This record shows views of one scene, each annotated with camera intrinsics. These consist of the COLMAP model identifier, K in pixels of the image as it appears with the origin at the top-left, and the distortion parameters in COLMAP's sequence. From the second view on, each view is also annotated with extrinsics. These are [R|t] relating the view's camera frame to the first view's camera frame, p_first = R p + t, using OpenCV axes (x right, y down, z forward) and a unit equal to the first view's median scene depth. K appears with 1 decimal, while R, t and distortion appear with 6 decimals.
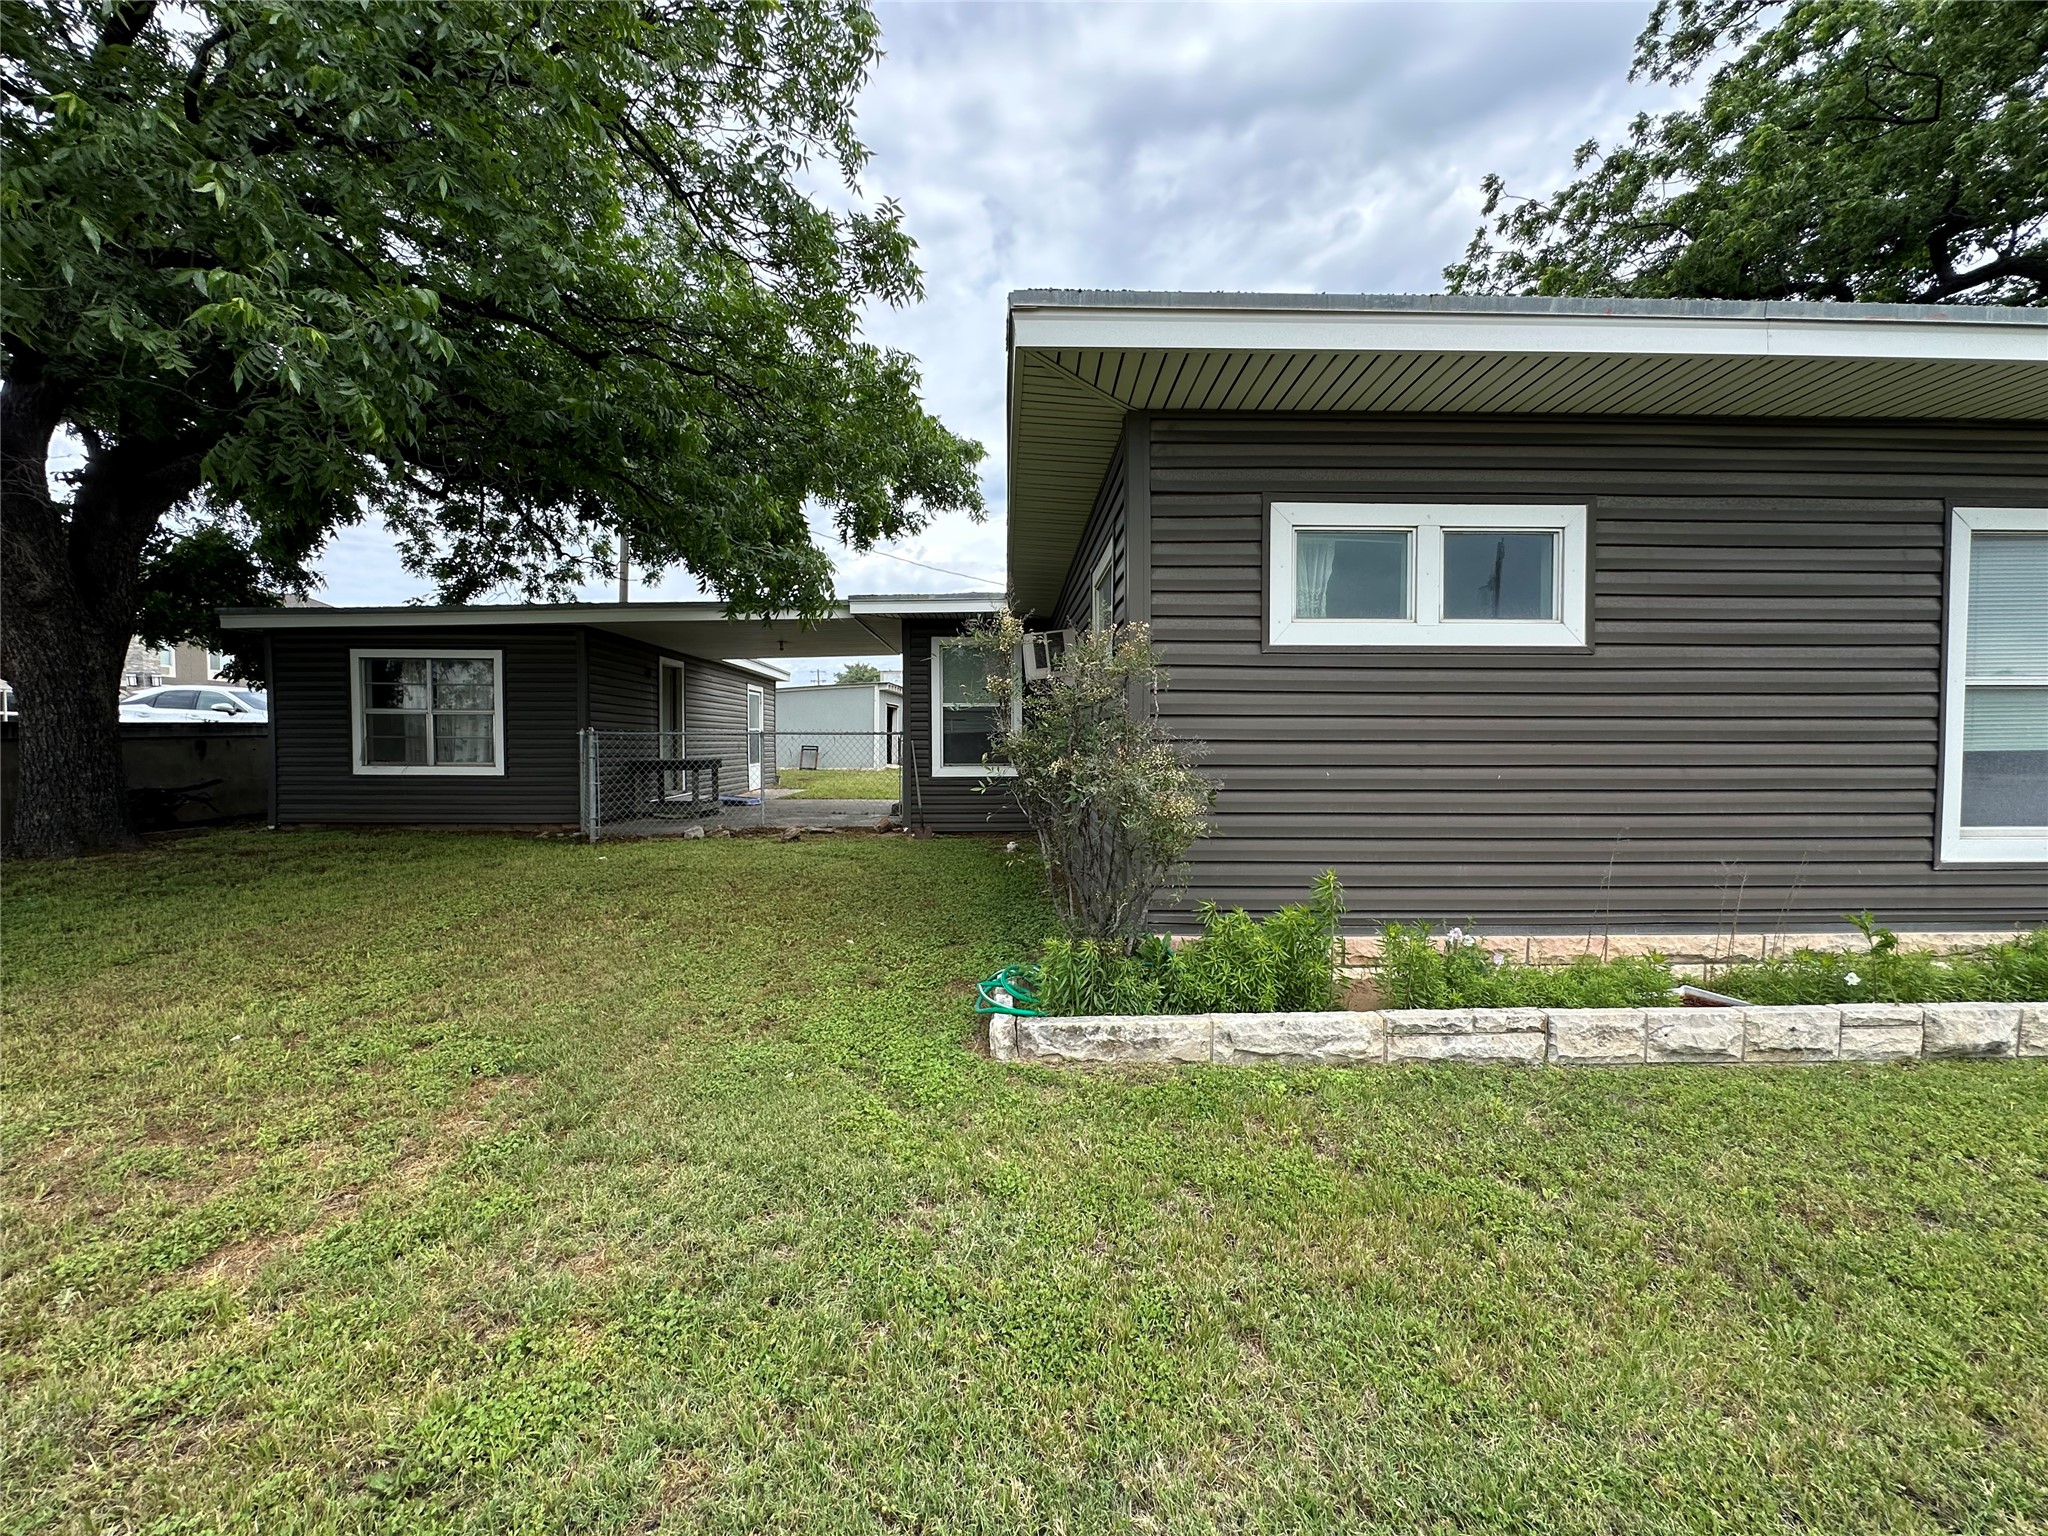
lens RADIAL K [[817.9, 0, 1024.0], [0, 817.9, 768.0], [0, 0, 1]] dist [-0.002486, 0.000184]
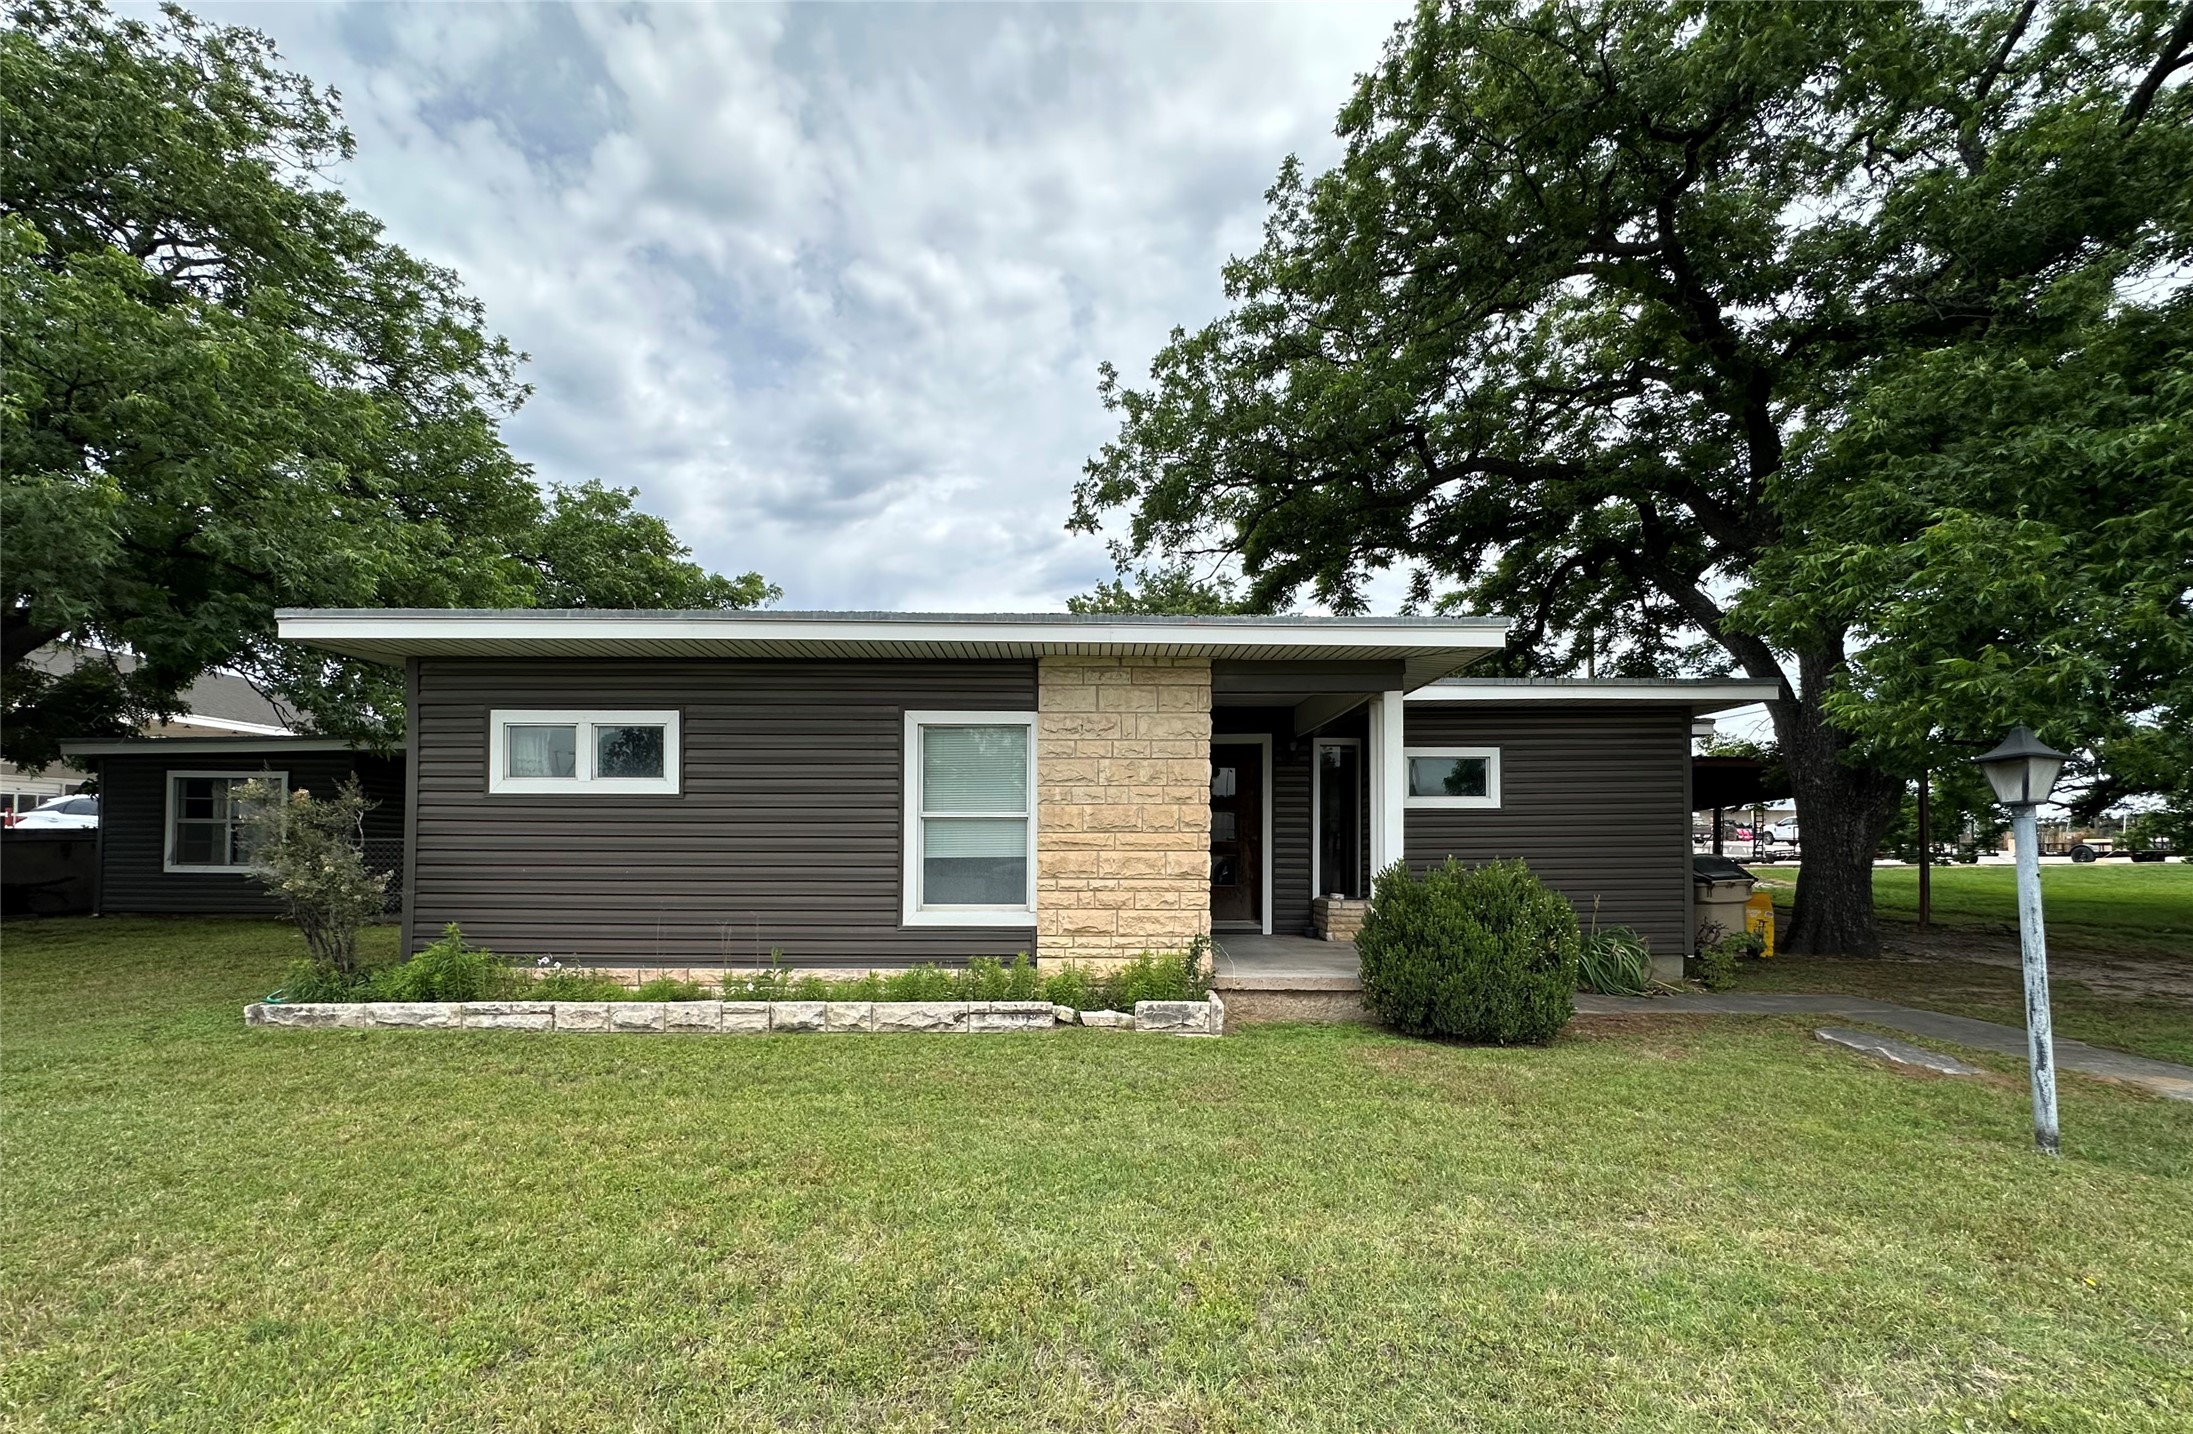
lens RADIAL K [[898.7, 0, 1091.4], [0, 898.7, 836.3], [0, 0, 1]] dist [0.001543, 0.000312]
pose [[0.999536, 0.001219, -0.030442, 1.567234], [-0.002383, 0.999266, -0.038238, 0.004383], [0.030373, 0.038293, 0.998805, -0.795384]]
